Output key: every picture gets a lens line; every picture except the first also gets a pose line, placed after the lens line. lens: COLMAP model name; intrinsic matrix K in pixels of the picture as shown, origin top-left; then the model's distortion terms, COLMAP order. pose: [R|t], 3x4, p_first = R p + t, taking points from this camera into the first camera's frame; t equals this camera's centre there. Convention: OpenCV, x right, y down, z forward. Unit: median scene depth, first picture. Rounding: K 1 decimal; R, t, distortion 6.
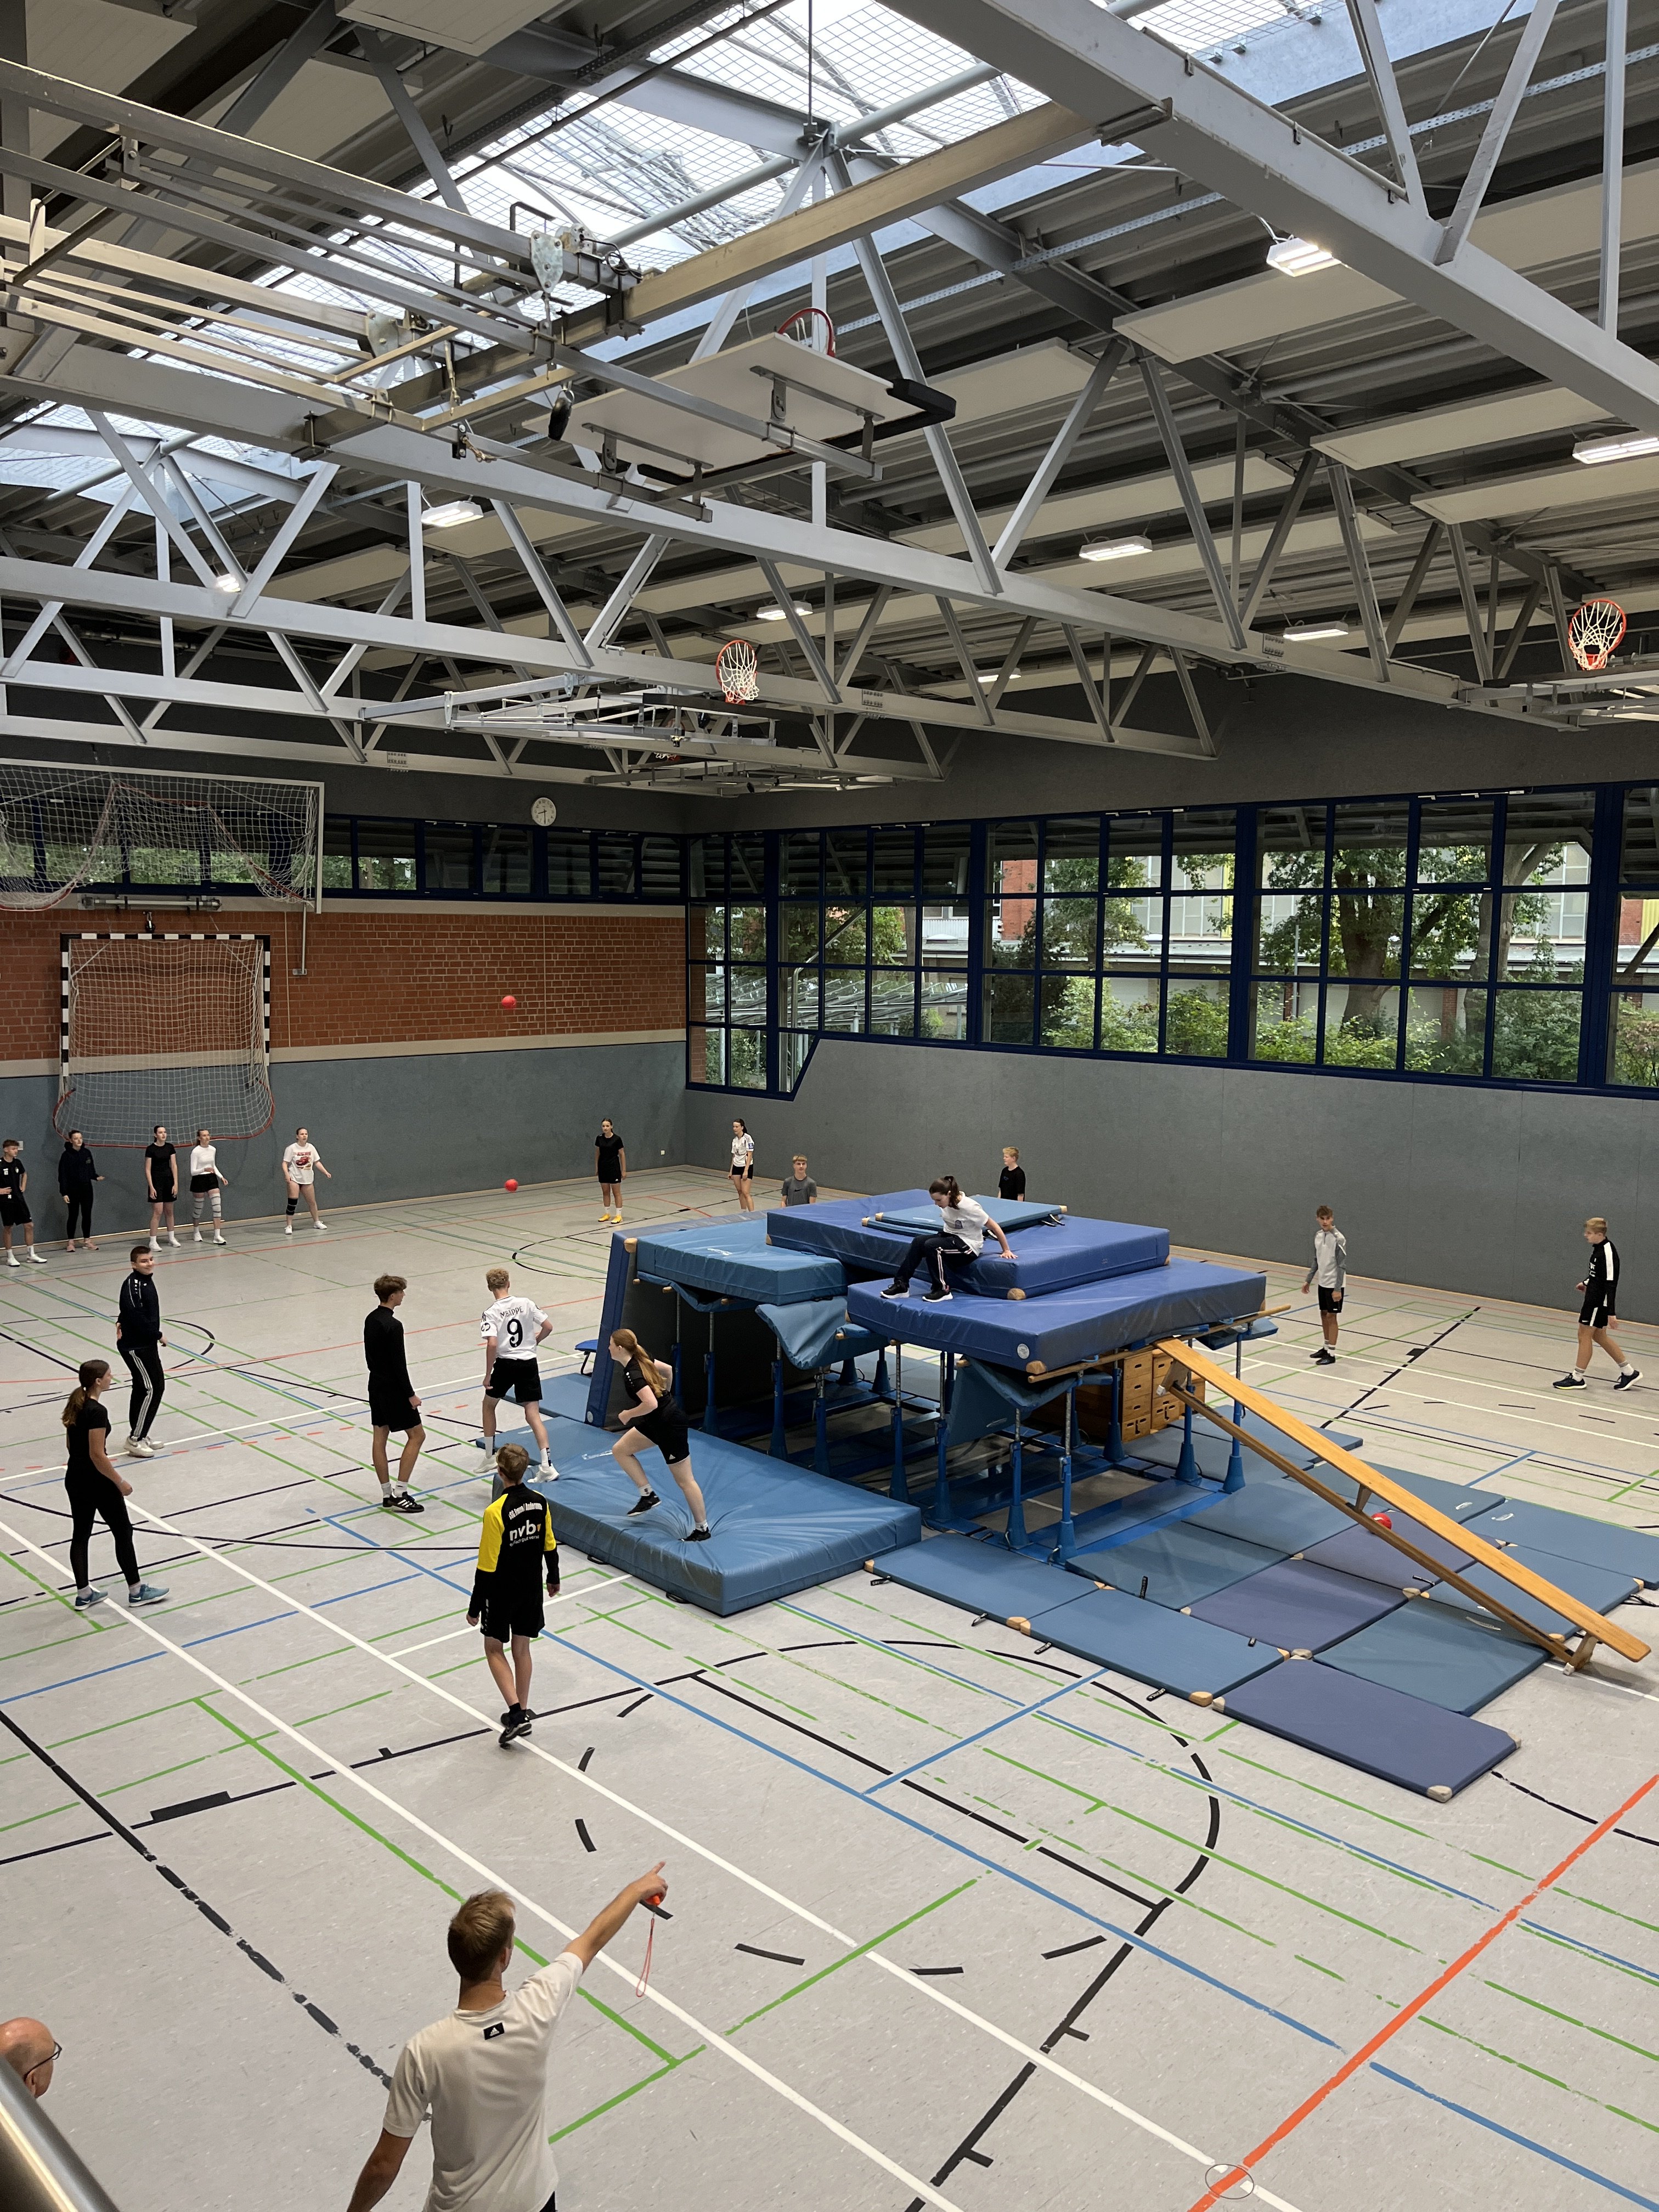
lens RADIAL K [[1672.5, 0, 829.5], [0, 1672.5, 1106.0], [0, 0, 1]] dist [-0.004375, 0.003147]
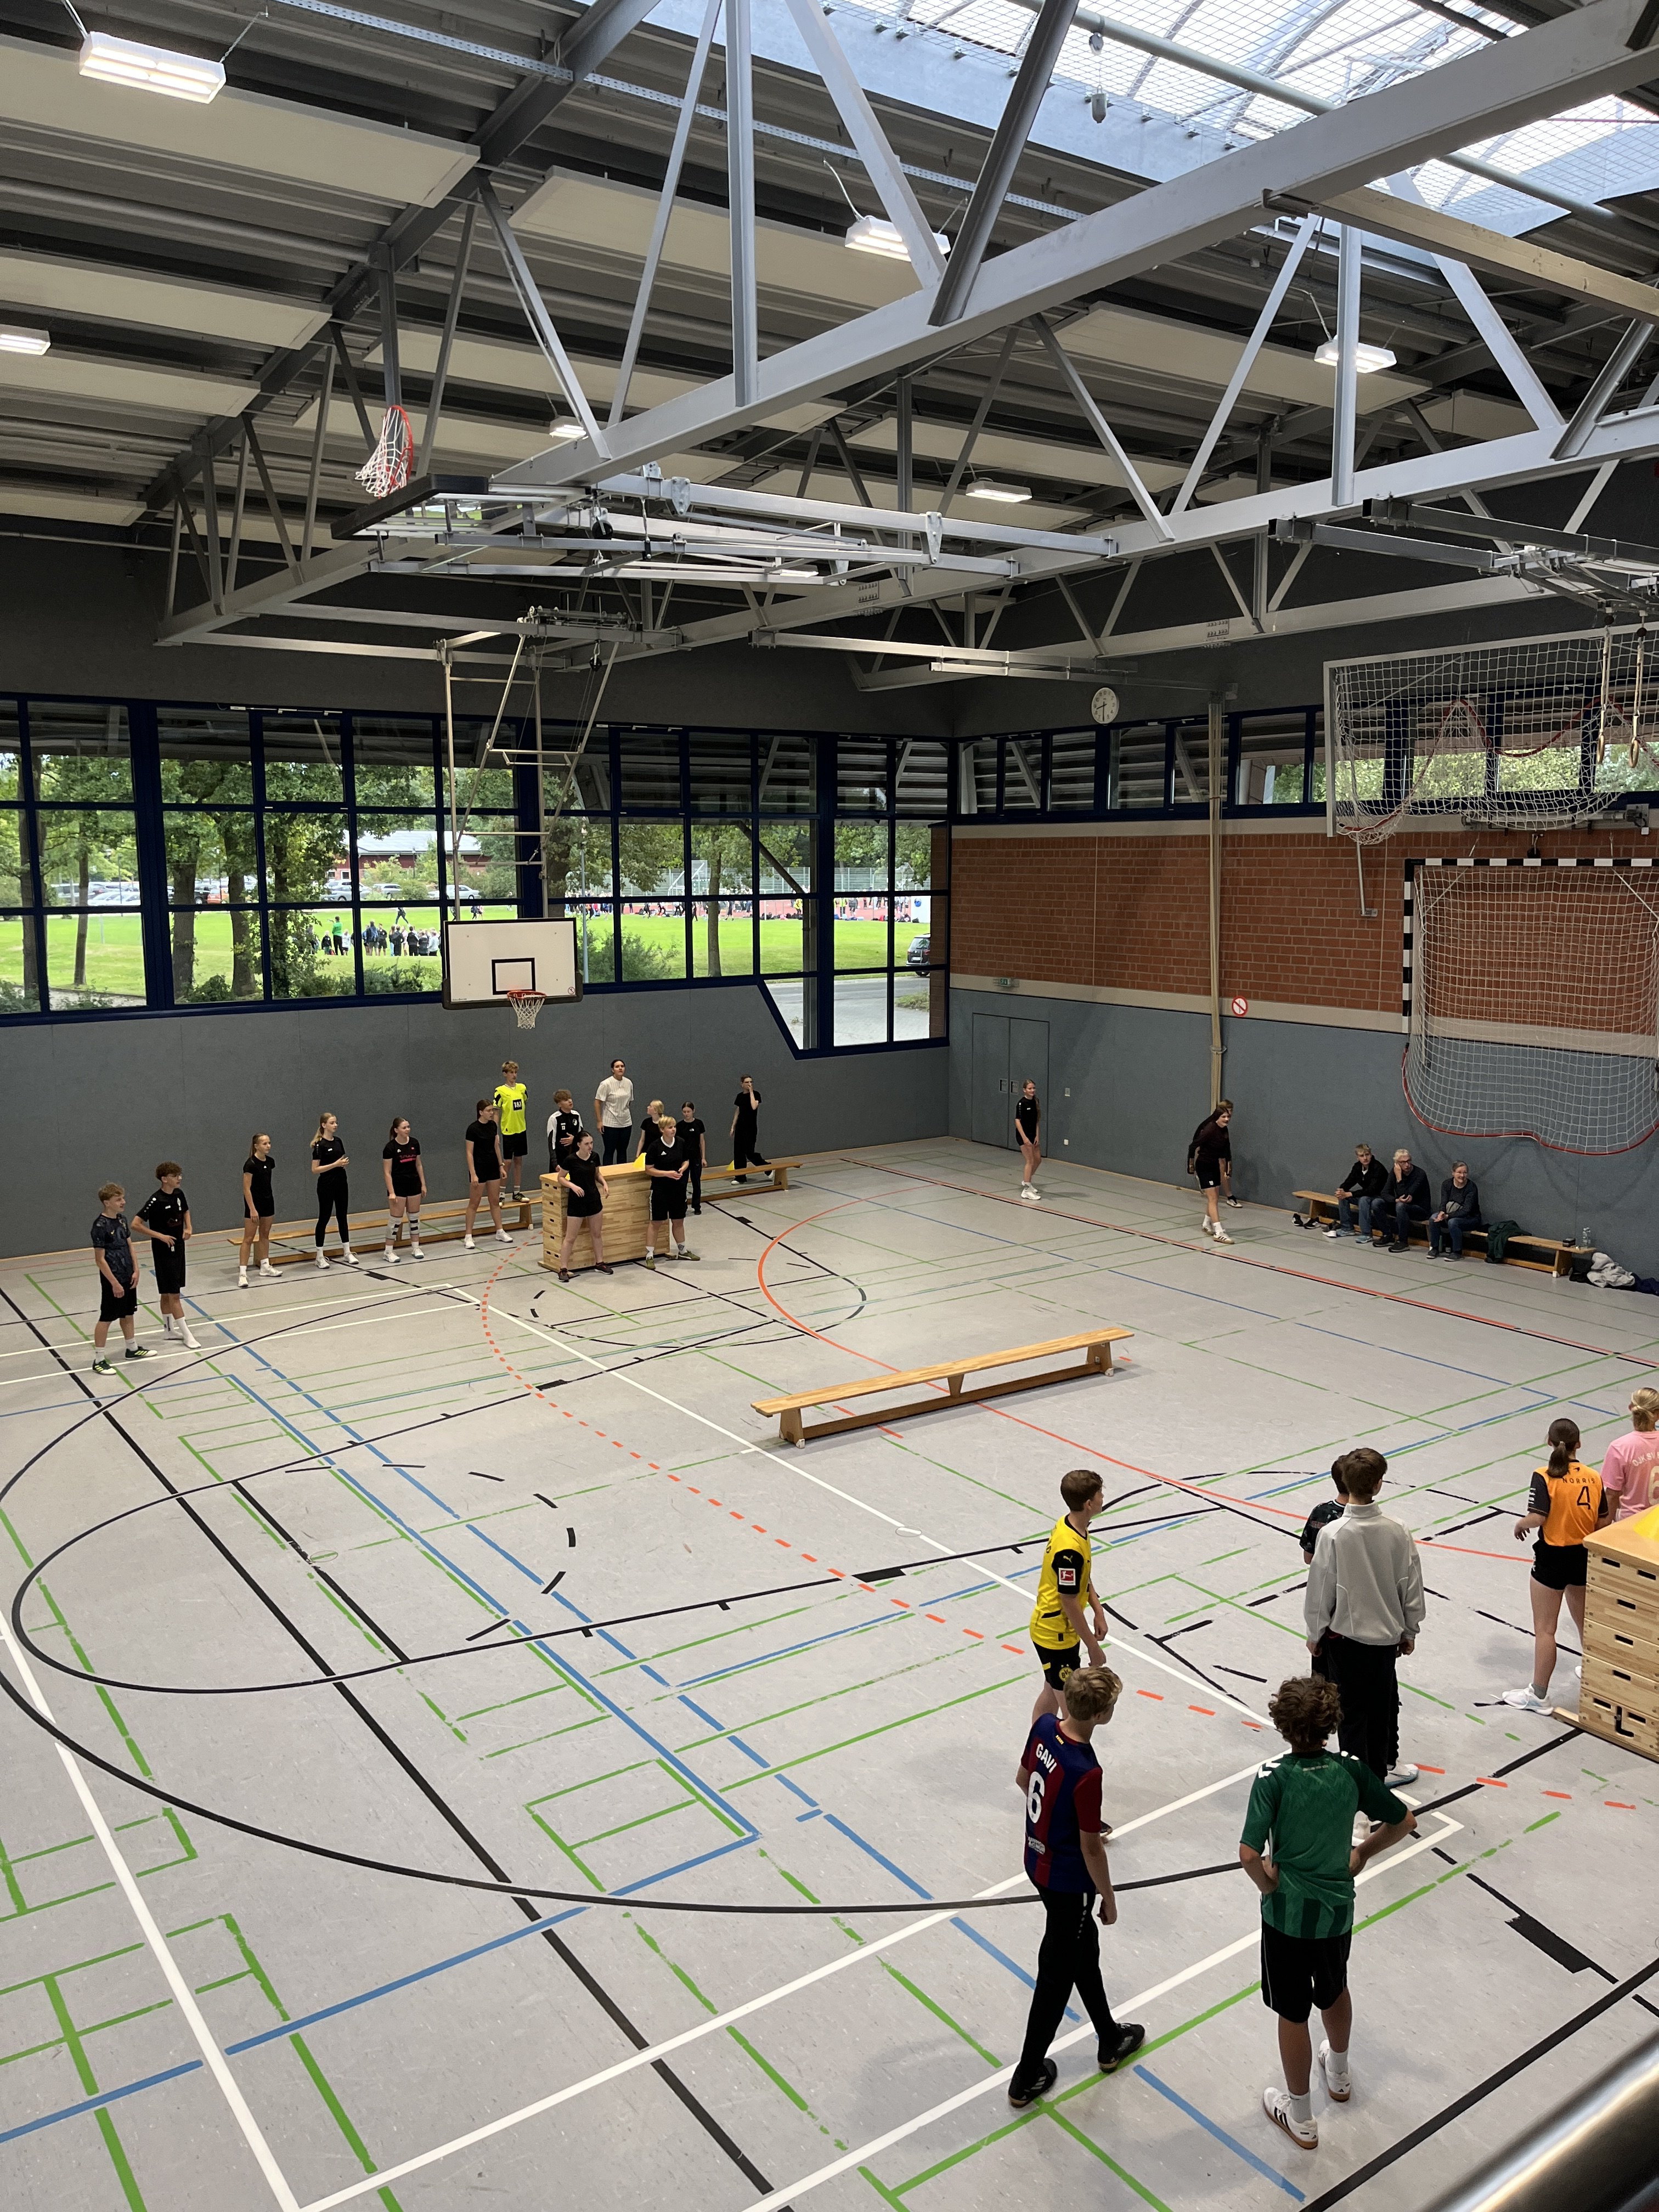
lens RADIAL K [[1672.5, 0, 829.5], [0, 1672.5, 1106.0], [0, 0, 1]] dist [-0.004375, 0.003147]
pose [[0.162274, -0.149287, 0.975387, -0.900593], [0.106914, 0.985330, 0.133022, -0.095994], [-0.980937, 0.082697, 0.175854, 0.899418]]
